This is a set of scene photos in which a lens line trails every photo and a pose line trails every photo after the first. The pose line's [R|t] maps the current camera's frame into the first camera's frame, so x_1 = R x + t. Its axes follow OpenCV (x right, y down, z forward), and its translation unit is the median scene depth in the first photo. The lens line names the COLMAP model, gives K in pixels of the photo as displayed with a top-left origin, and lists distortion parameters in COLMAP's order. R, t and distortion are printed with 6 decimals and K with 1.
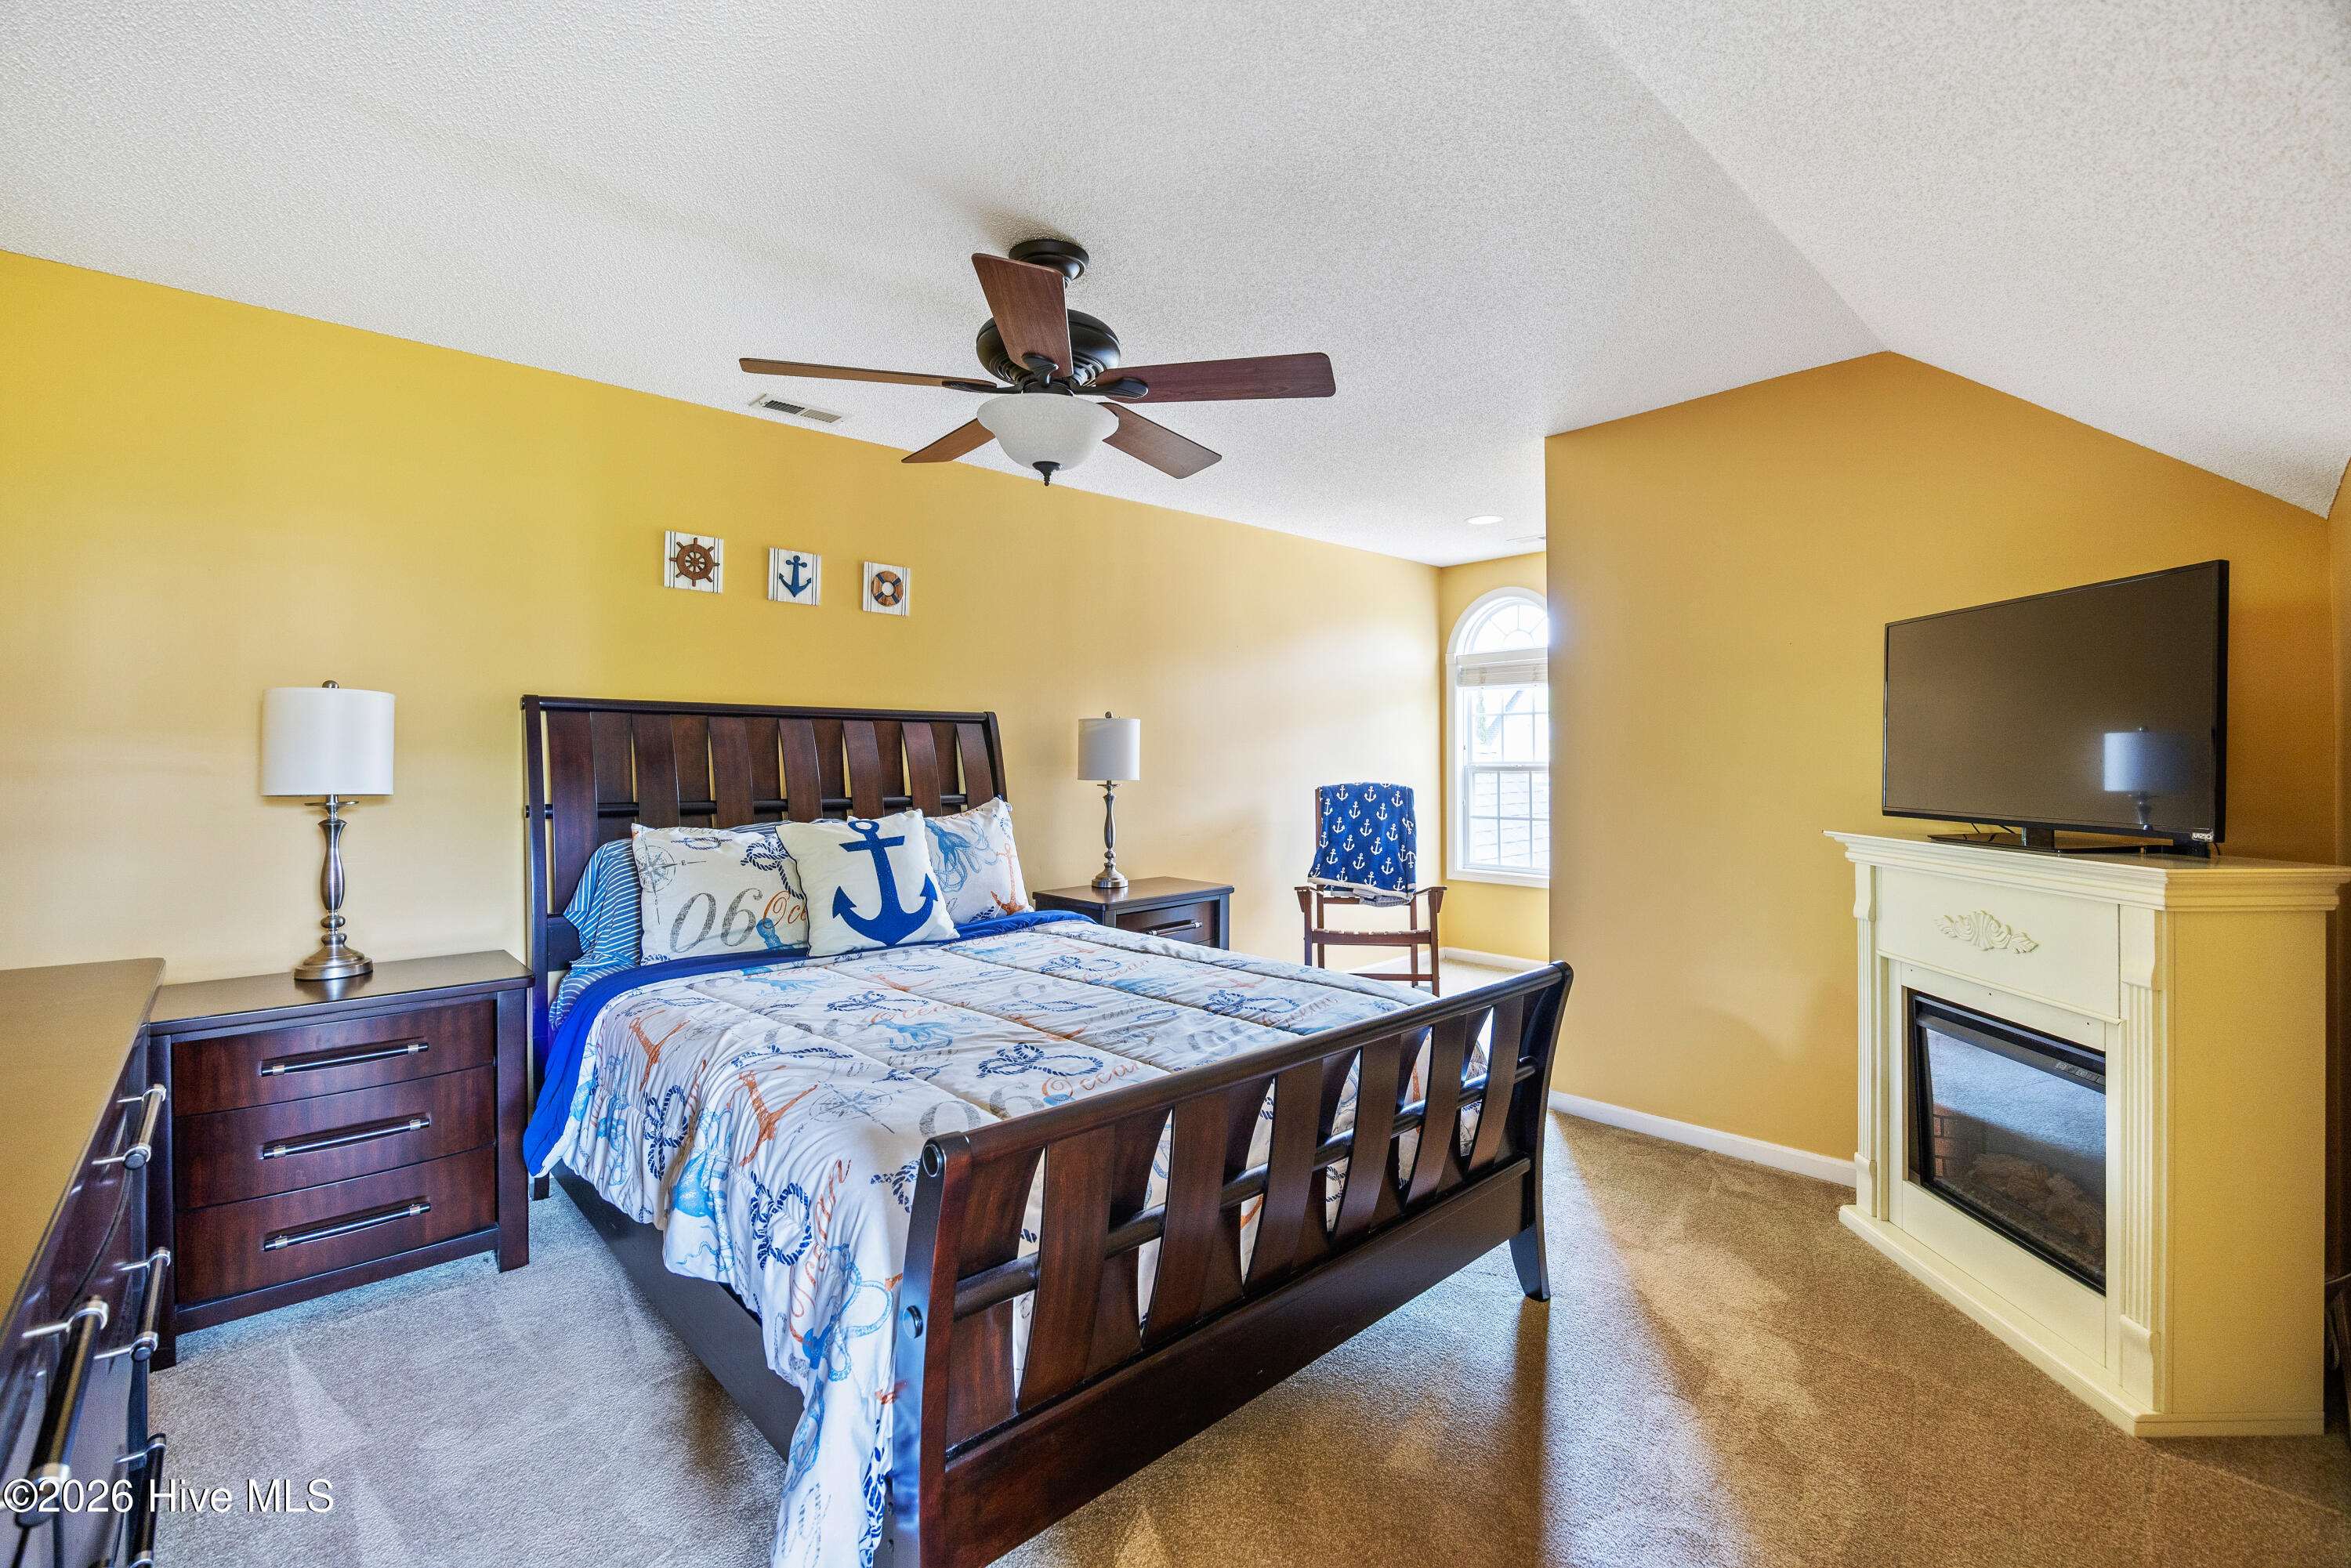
lens RADIAL K [[1033.1, 0, 1184.7], [0, 1033.1, 758.7], [0, 0, 1]] dist [-0.014035, -0.000287]
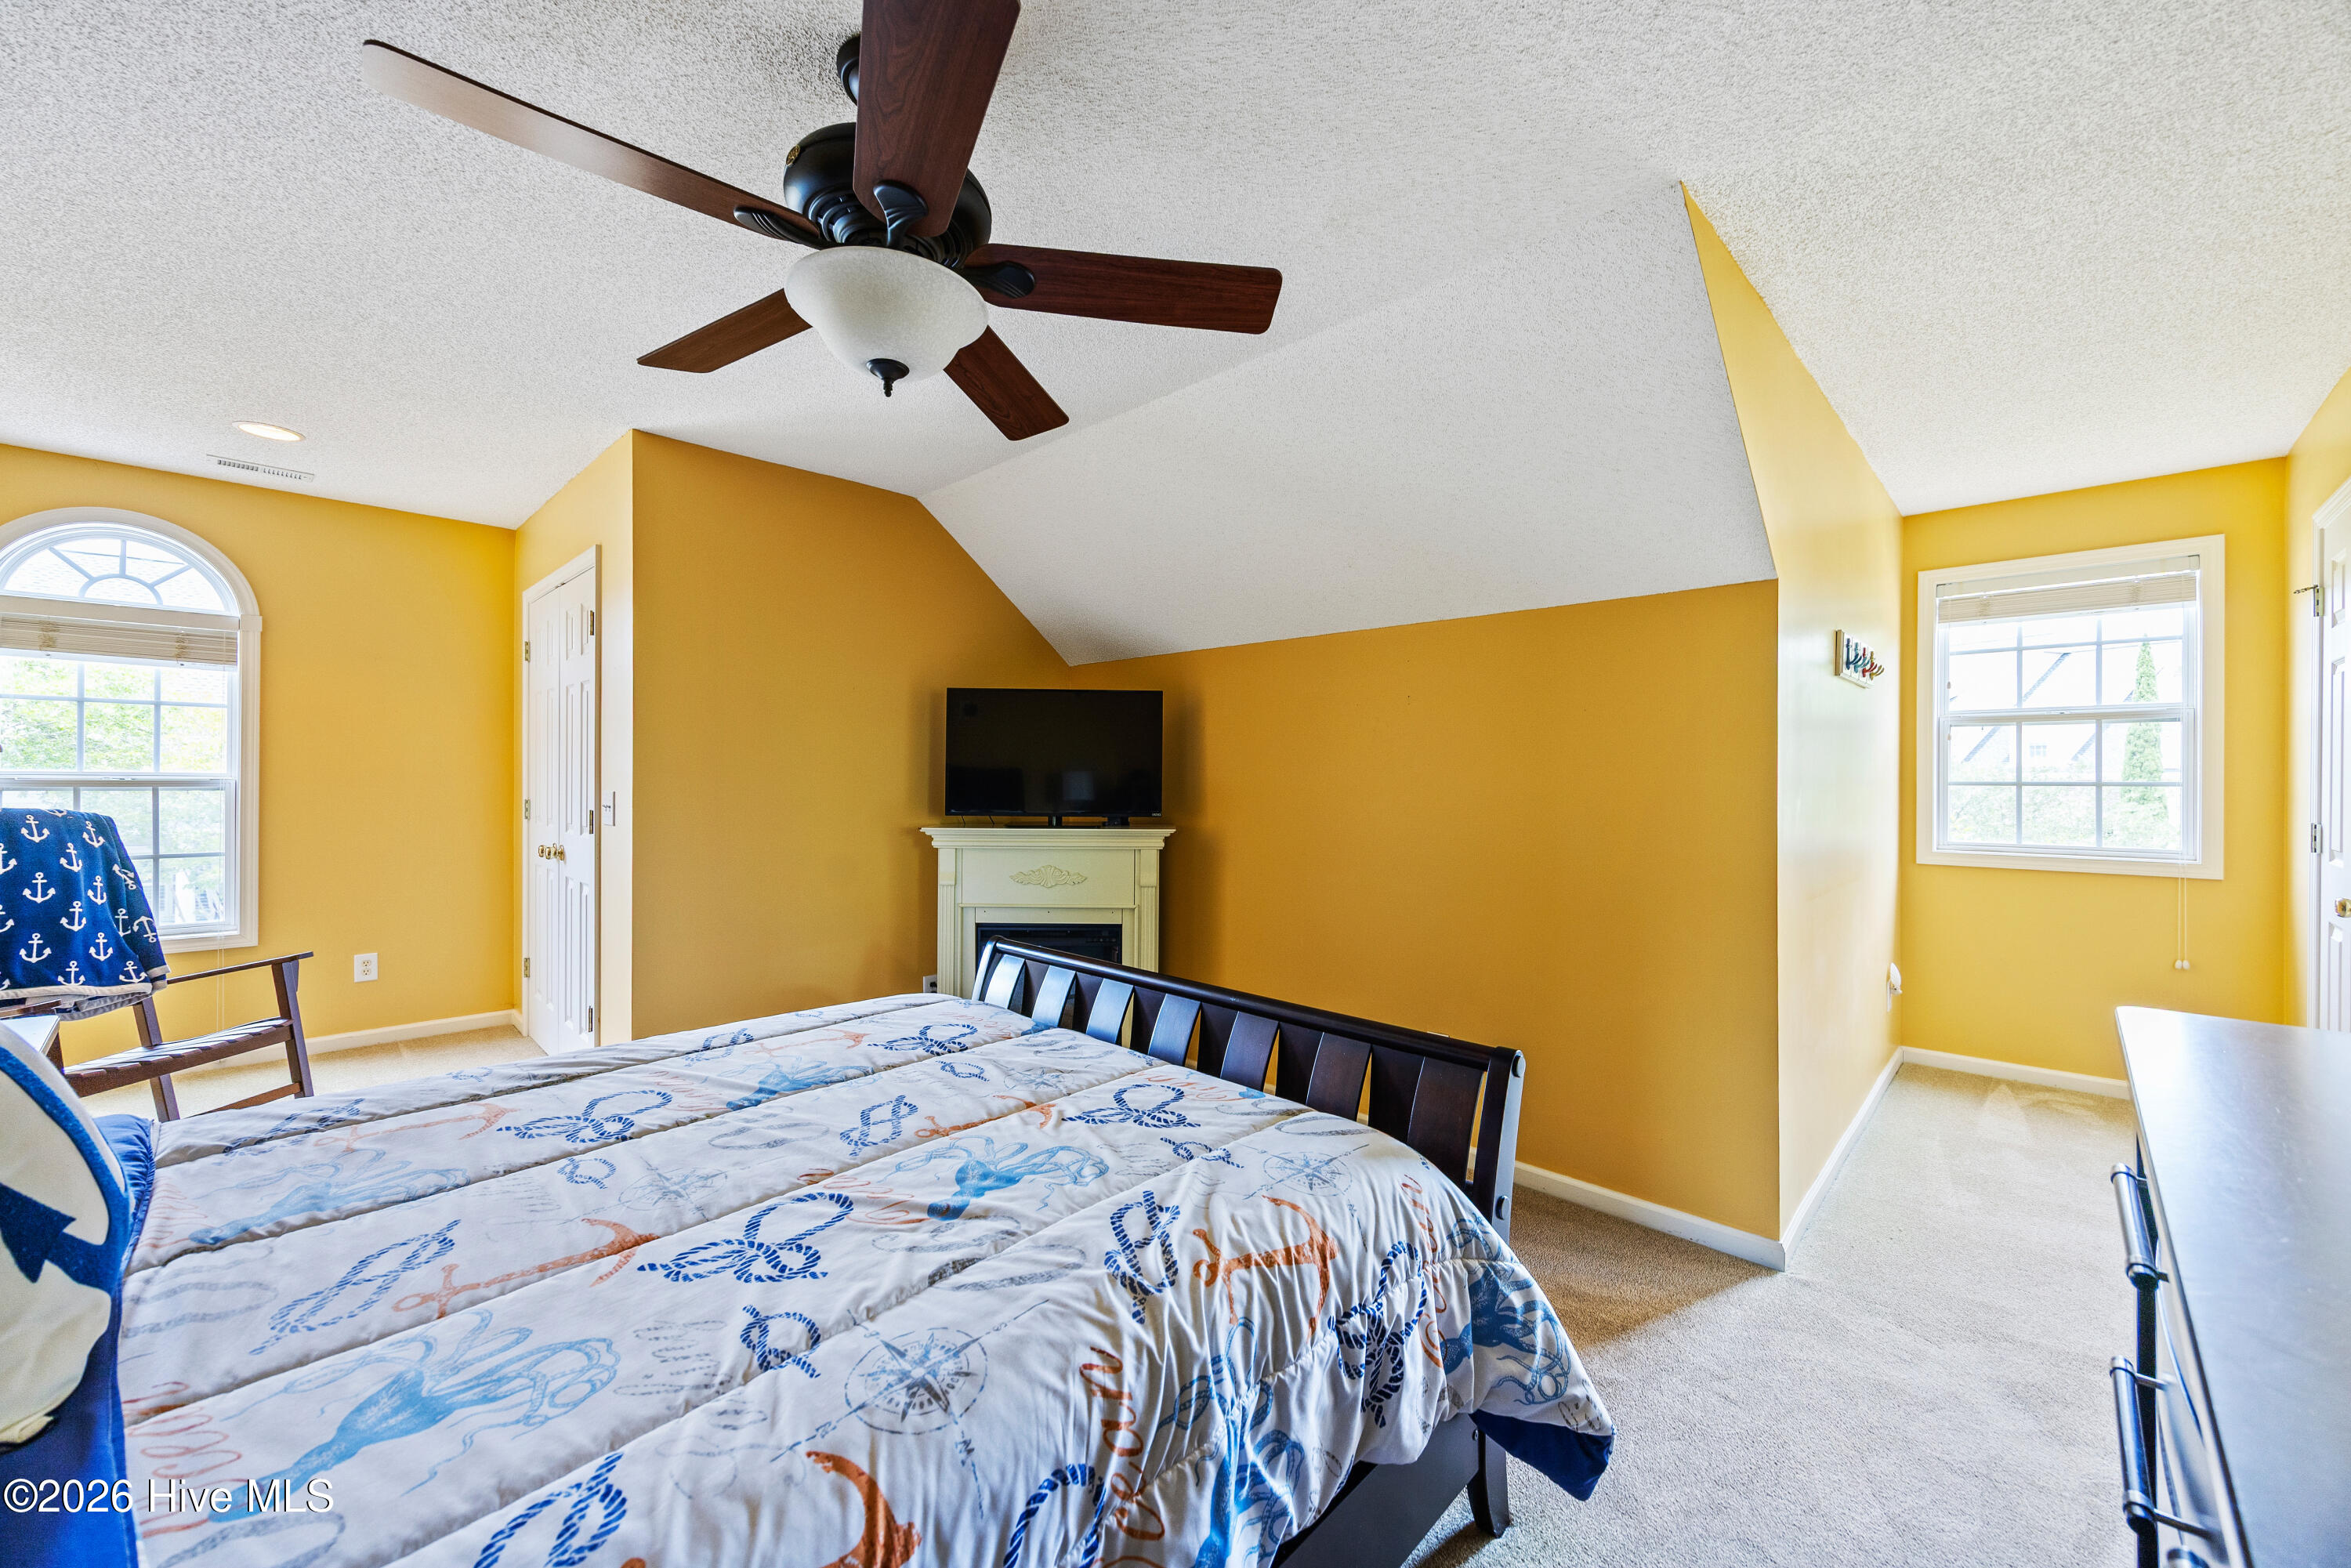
lens RADIAL K [[944.2, 0, 1175.5], [0, 944.2, 784.0], [0, 0, 1]] dist [0.000712, 0.000058]
pose [[-0.078758, -0.004640, 0.996883, -0.404898], [-0.011901, 0.999922, 0.003714, -0.000089], [-0.996823, -0.011572, -0.078807, 0.425011]]
